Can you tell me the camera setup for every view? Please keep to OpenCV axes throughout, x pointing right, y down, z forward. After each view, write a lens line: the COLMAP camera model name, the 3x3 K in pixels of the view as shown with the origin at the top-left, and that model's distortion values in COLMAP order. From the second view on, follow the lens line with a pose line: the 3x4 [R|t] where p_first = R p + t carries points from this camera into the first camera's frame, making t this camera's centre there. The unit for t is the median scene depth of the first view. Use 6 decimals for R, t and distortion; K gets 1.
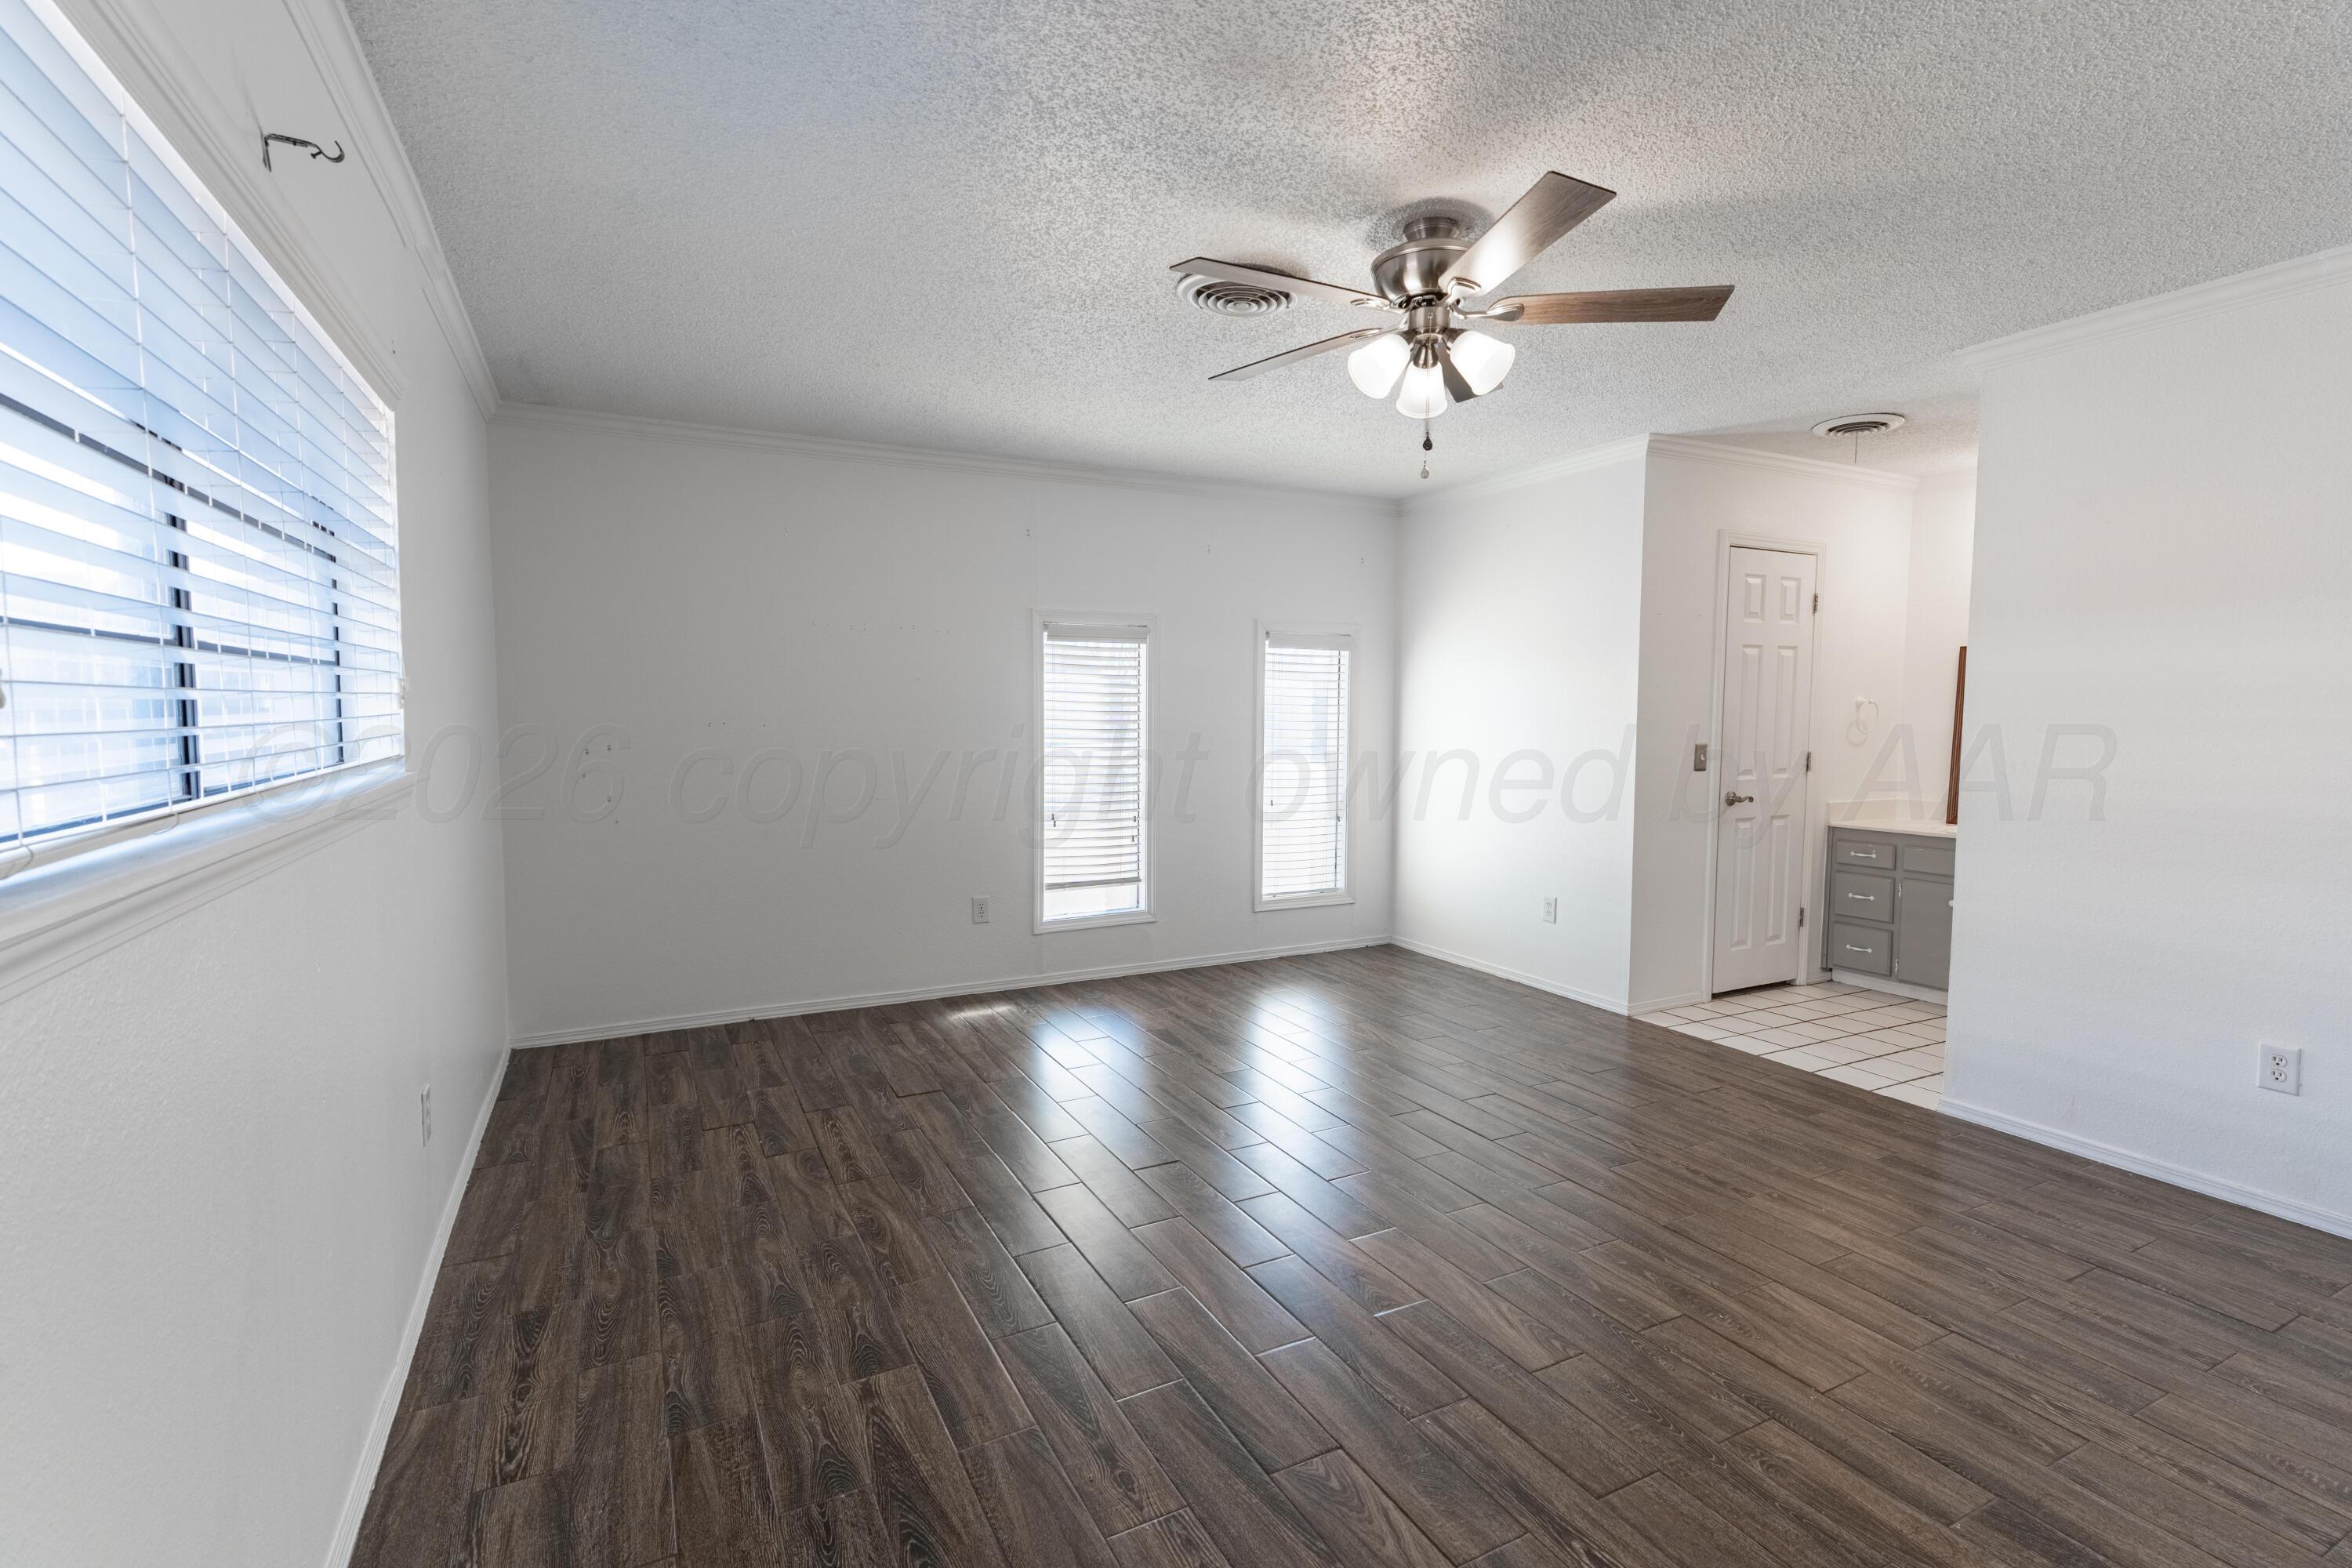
lens RADIAL K [[1082.6, 0, 1176.0], [0, 1082.6, 784.0], [0, 0, 1]] dist [-0.000367, -0.000495]
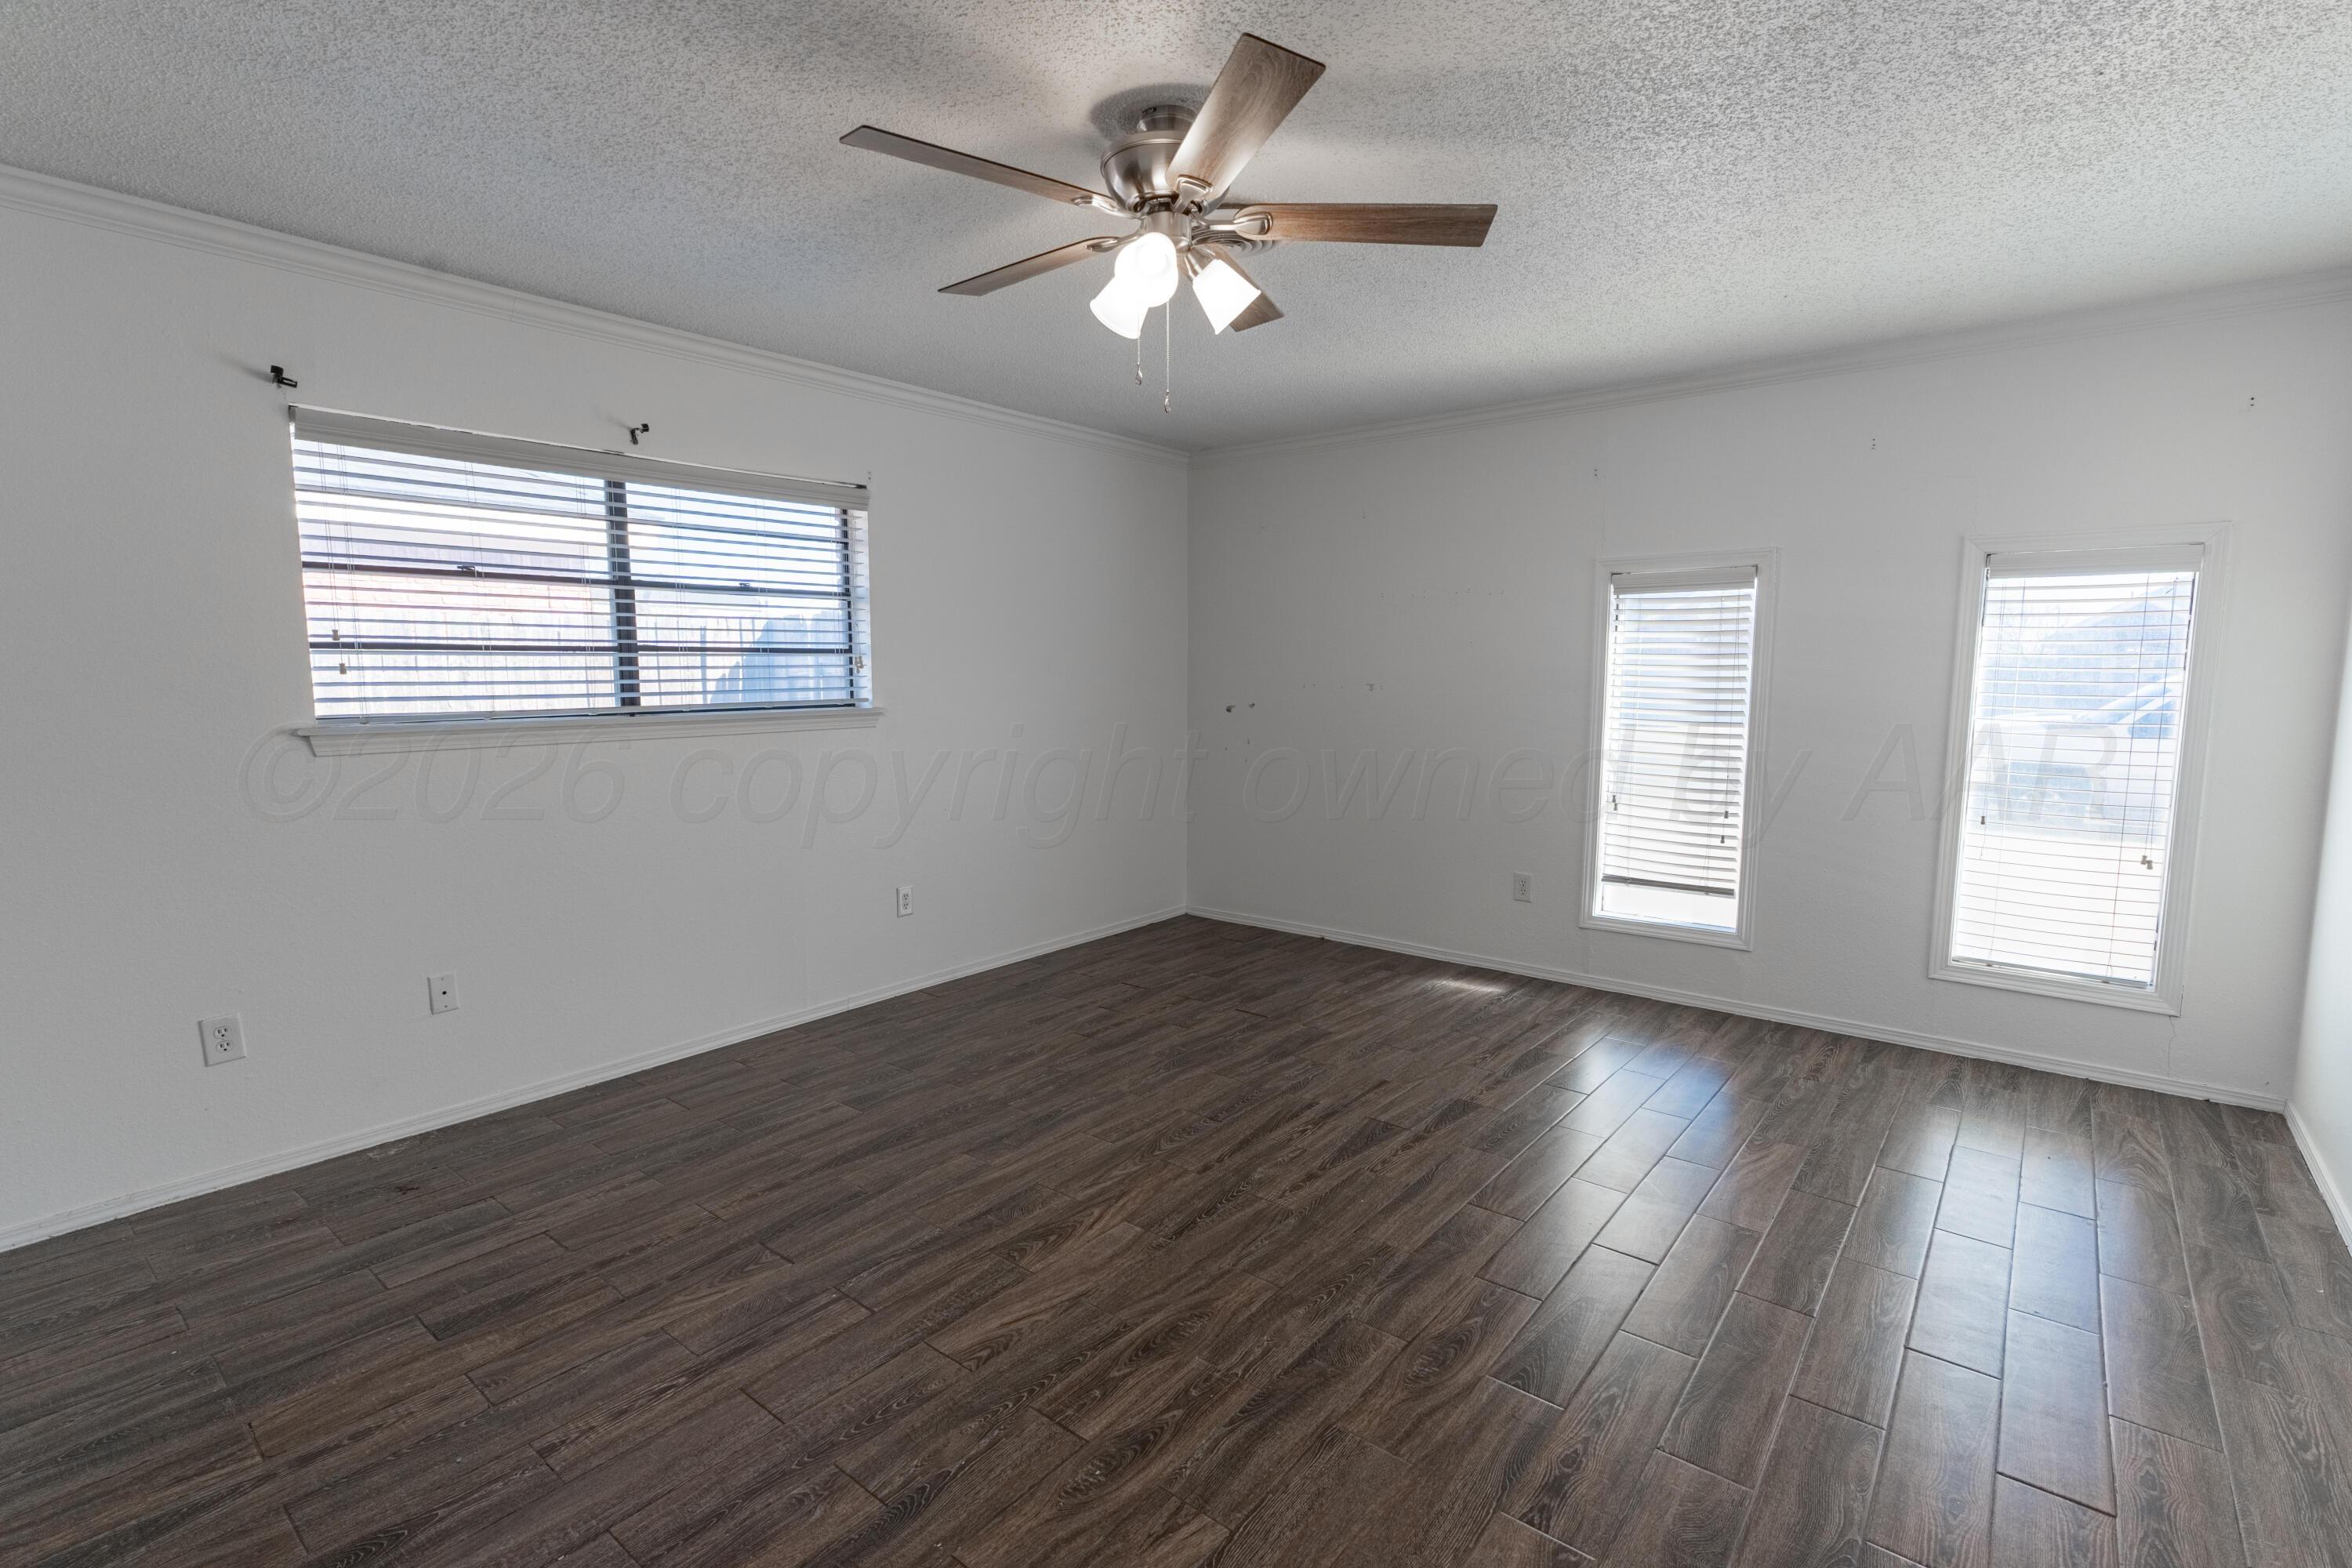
lens RADIAL K [[1082.6, 0, 1176.0], [0, 1082.6, 784.0], [0, 0, 1]] dist [-0.000367, -0.000495]
pose [[0.401074, 0.095897, -0.911013, 0.658916], [-0.062478, 0.995053, 0.077237, -0.032682], [0.913913, 0.025940, 0.405081, 0.405655]]
